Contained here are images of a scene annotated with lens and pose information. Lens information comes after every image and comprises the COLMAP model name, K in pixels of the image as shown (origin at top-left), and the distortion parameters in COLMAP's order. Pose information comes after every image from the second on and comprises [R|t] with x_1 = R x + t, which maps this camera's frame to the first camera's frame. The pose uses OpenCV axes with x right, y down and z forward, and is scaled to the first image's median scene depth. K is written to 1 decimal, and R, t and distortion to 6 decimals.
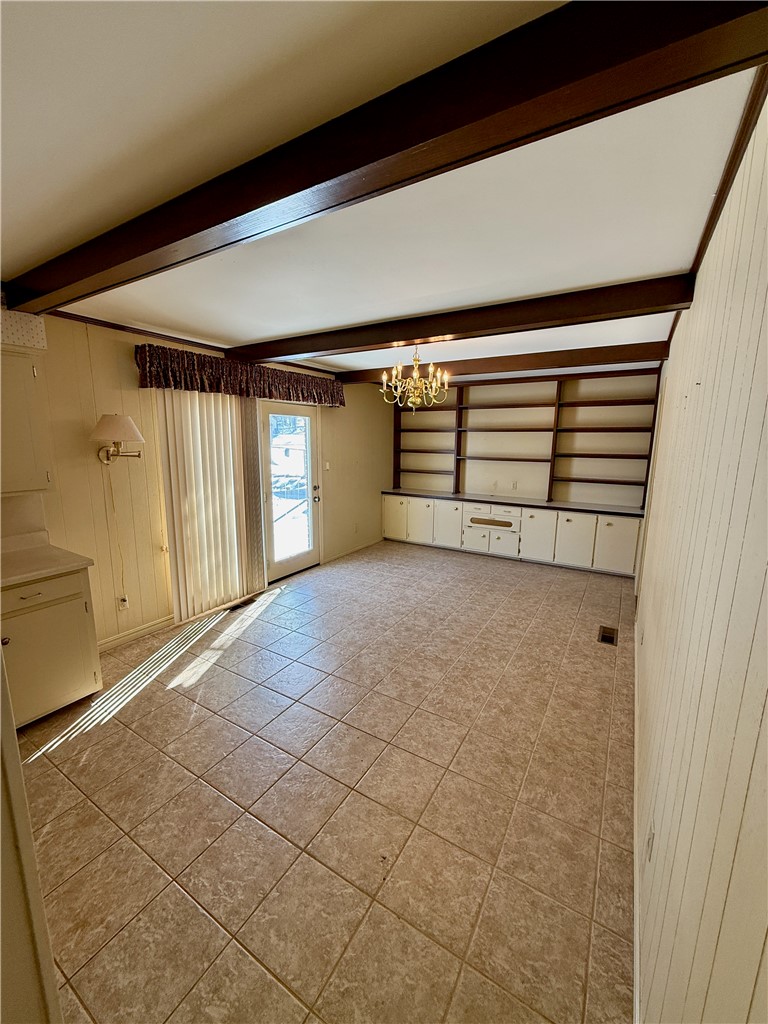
lens RADIAL K [[407.3, 0, 384.0], [0, 407.3, 512.0], [0, 0, 1]] dist [0.002484, 0.000367]
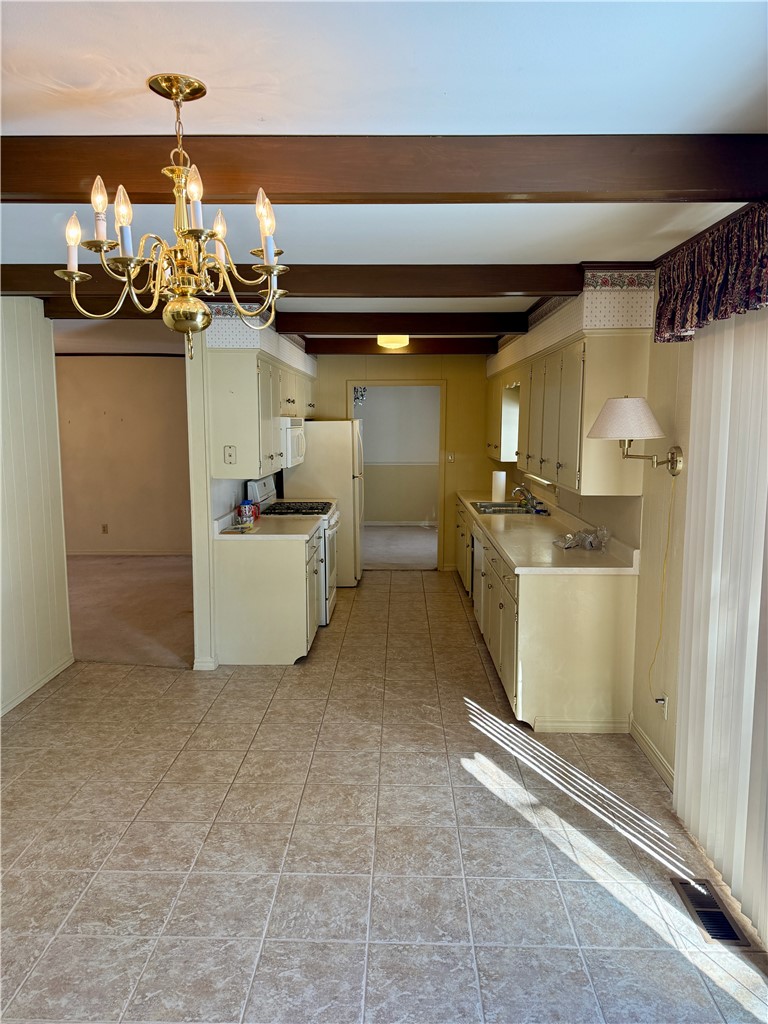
lens RADIAL K [[725.0, 0, 384.0], [0, 725.0, 512.0], [0, 0, 1]] dist [-0.005148, -0.003355]
pose [[-0.864829, 0.053514, -0.499207, 0.260653], [-0.102761, 0.954387, 0.280333, -0.345470], [0.491438, 0.293739, -0.819882, 1.810231]]
